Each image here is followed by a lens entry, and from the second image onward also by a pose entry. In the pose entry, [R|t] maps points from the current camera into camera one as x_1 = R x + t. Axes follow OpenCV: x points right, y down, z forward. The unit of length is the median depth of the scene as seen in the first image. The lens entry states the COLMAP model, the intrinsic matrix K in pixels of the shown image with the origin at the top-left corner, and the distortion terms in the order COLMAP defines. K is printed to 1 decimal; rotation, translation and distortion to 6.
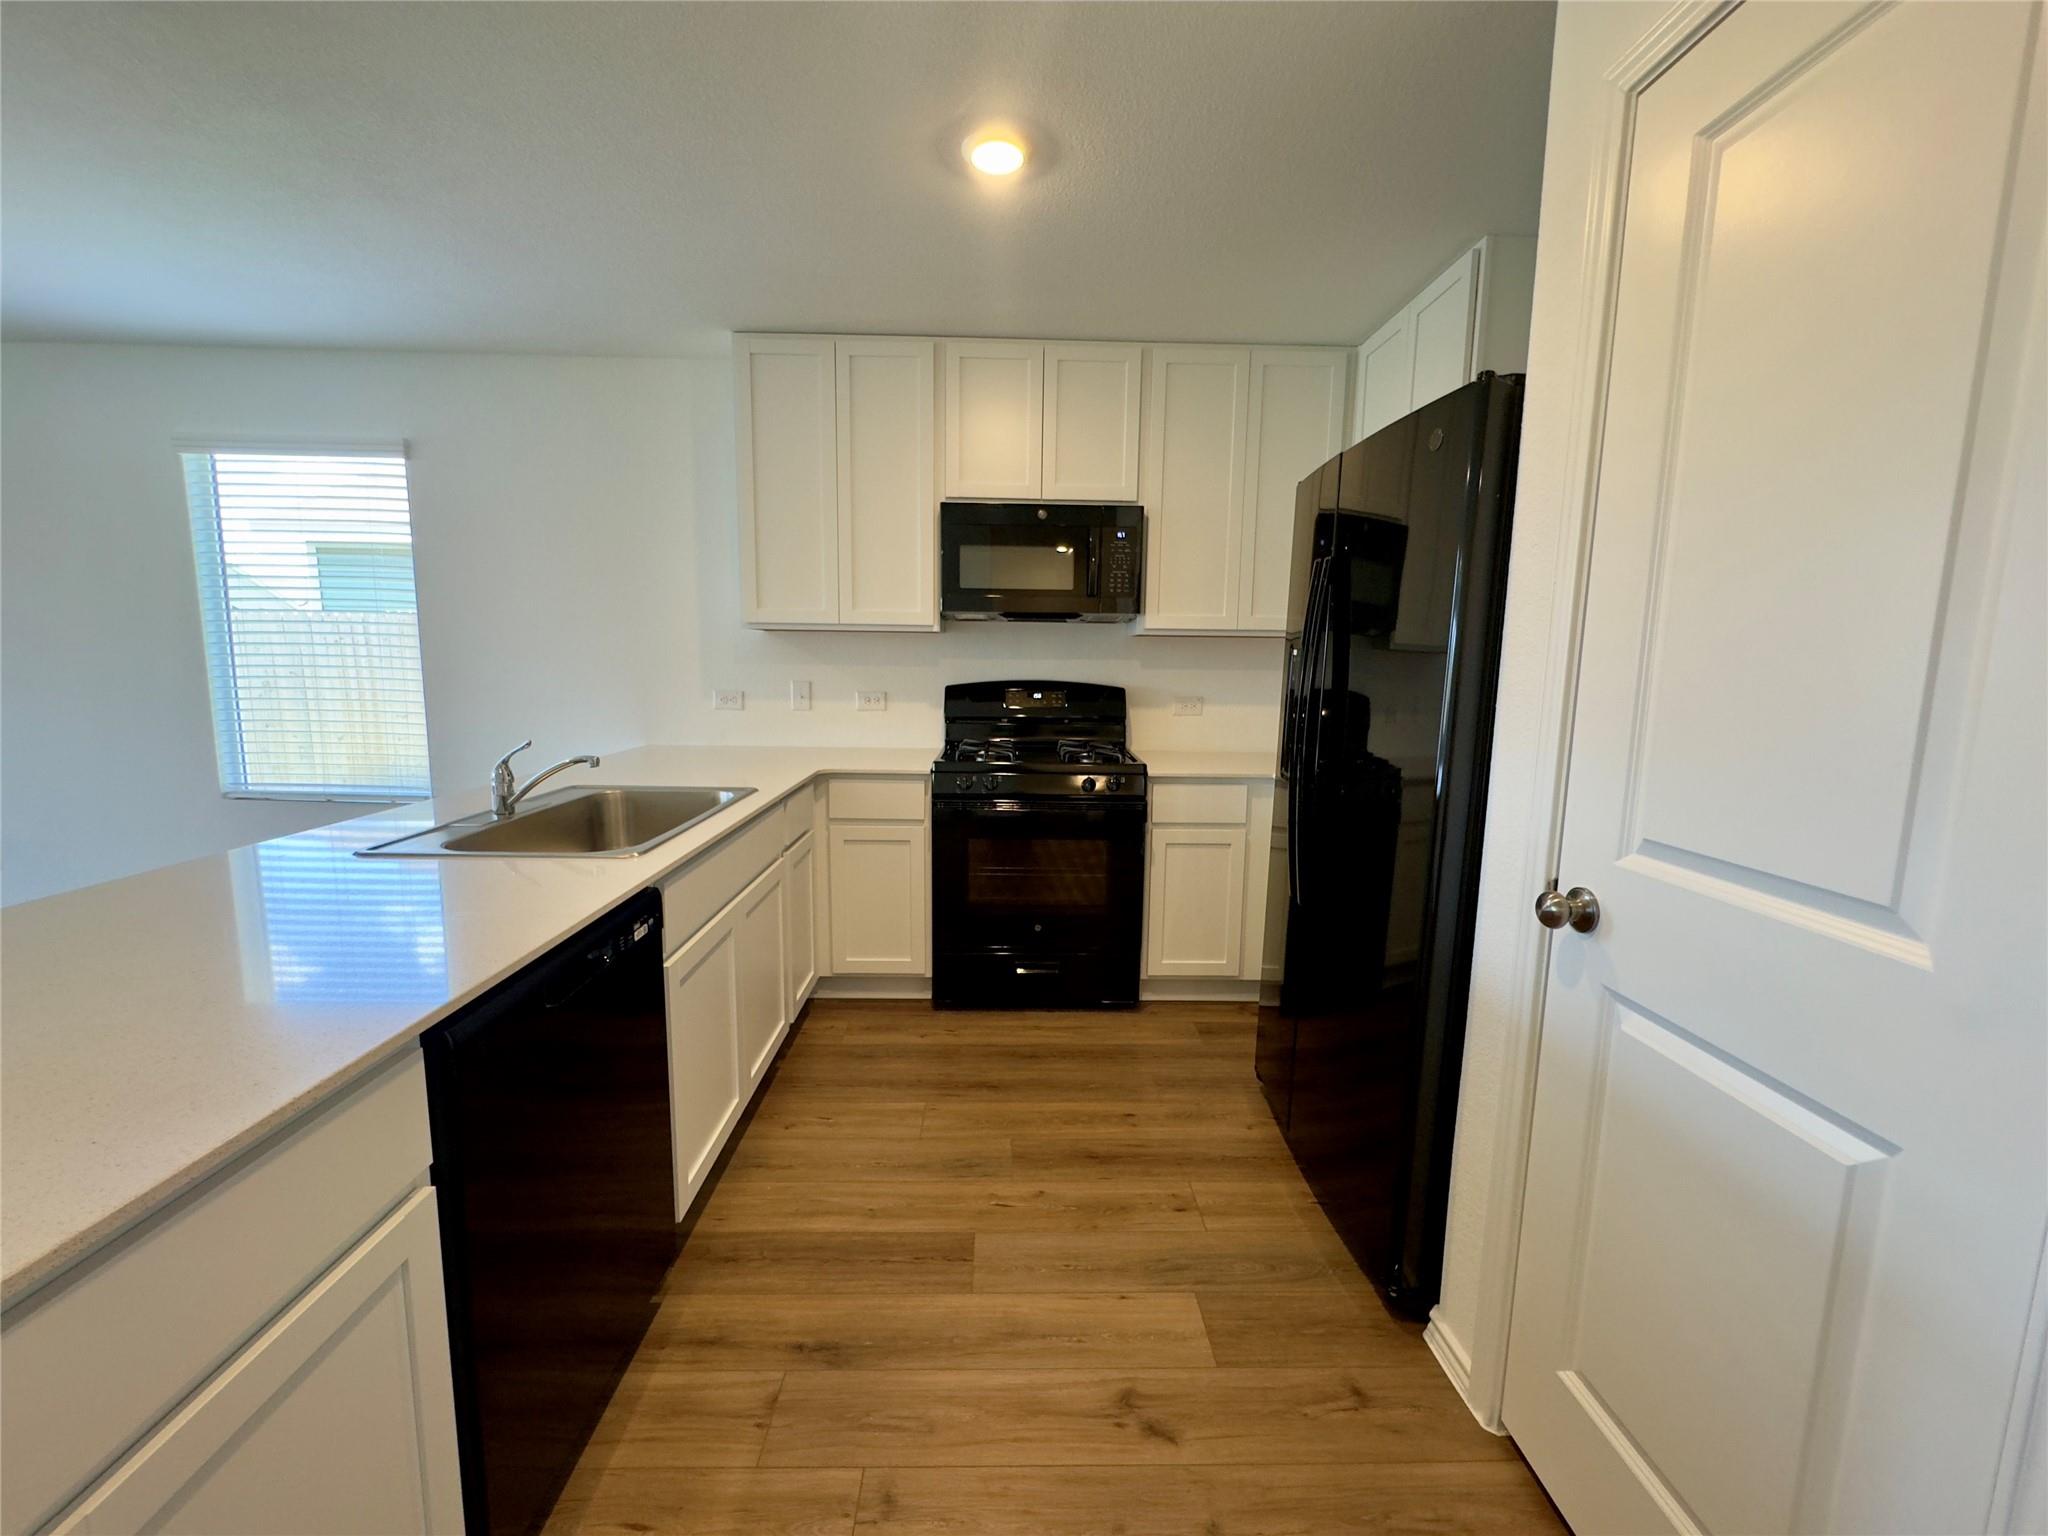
lens RADIAL K [[819.4, 0, 1021.1], [0, 819.4, 769.1], [0, 0, 1]] dist [-0.004237, 0.001285]
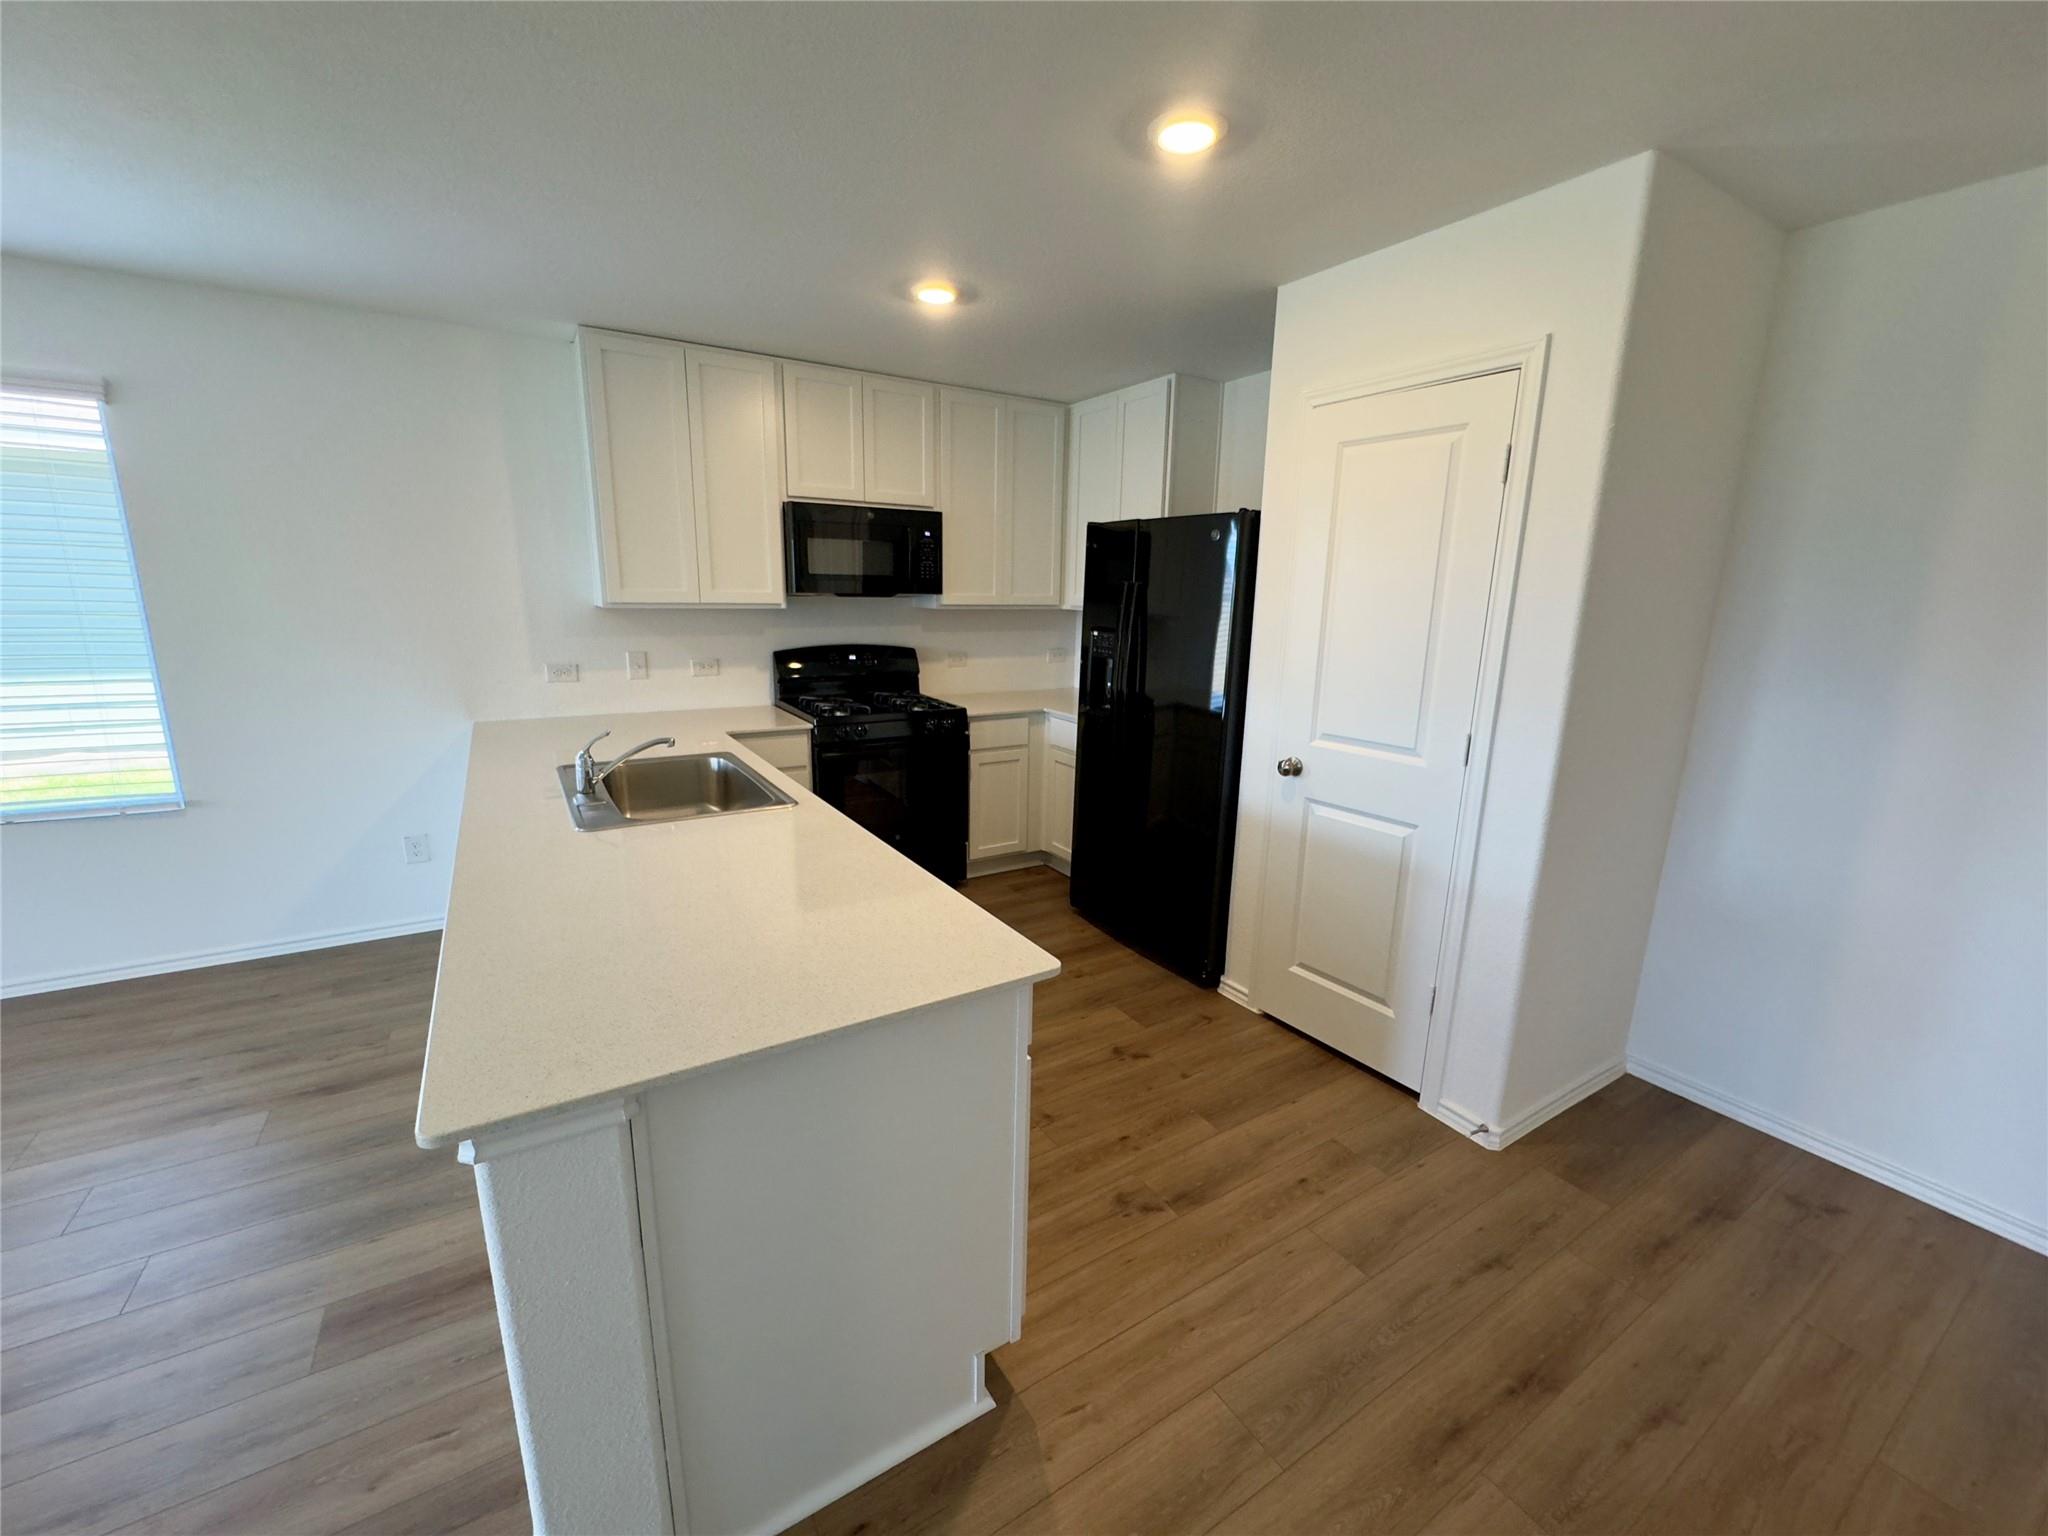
lens RADIAL K [[819.4, 0, 1024.8], [0, 819.4, 767.4], [0, 0, 1]] dist [-0.004237, 0.001285]
pose [[0.859908, -0.107724, 0.498952, -0.534211], [0.061806, 0.992259, 0.107711, -0.056772], [-0.506693, -0.061783, 0.859910, -0.278429]]
